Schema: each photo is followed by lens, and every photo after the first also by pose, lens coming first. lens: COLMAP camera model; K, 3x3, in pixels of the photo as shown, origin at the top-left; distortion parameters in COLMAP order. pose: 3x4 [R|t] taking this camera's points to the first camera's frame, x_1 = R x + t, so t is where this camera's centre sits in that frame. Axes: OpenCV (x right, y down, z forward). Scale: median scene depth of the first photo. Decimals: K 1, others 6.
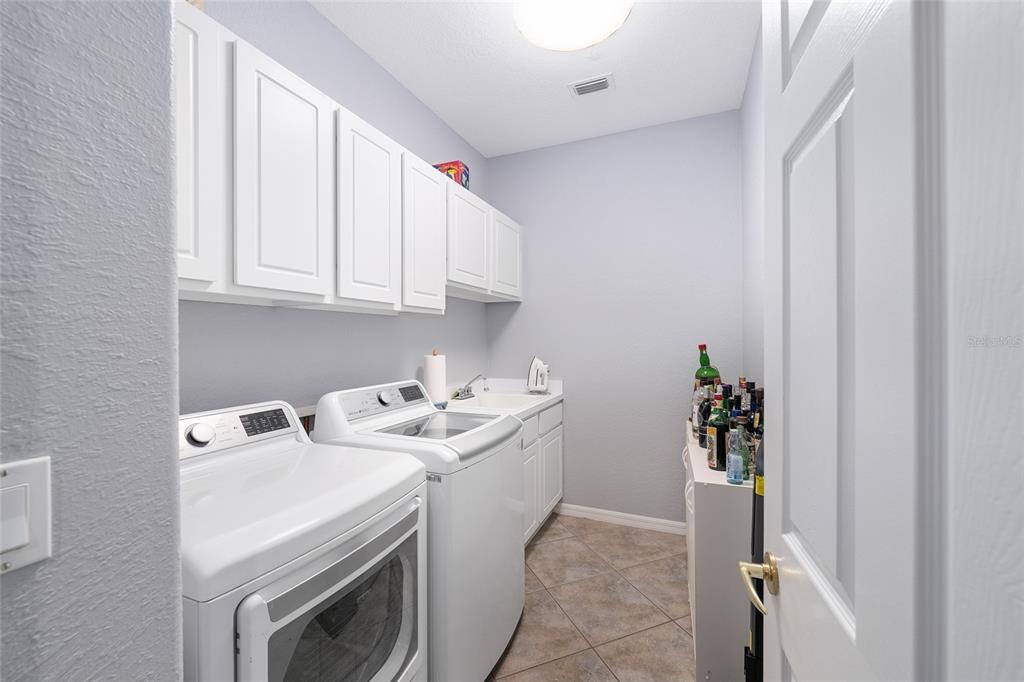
lens RADIAL K [[409.4, 0, 512.8], [0, 409.4, 340.6], [0, 0, 1]] dist [-0.002790, -0.000029]
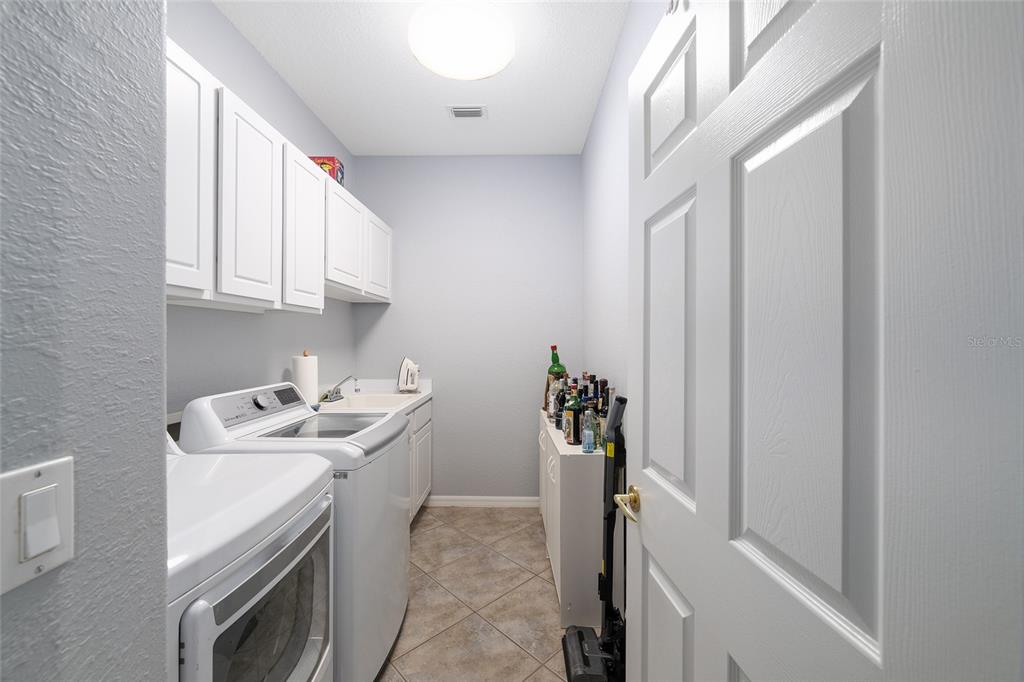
lens RADIAL K [[409.4, 0, 511.3], [0, 409.4, 341.5], [0, 0, 1]] dist [-0.002790, -0.000029]
pose [[0.923345, 0.005931, 0.383926, -0.209835], [-0.005480, 0.999982, -0.002268, 0.002329], [-0.383932, -0.000009, 0.923361, -0.119037]]
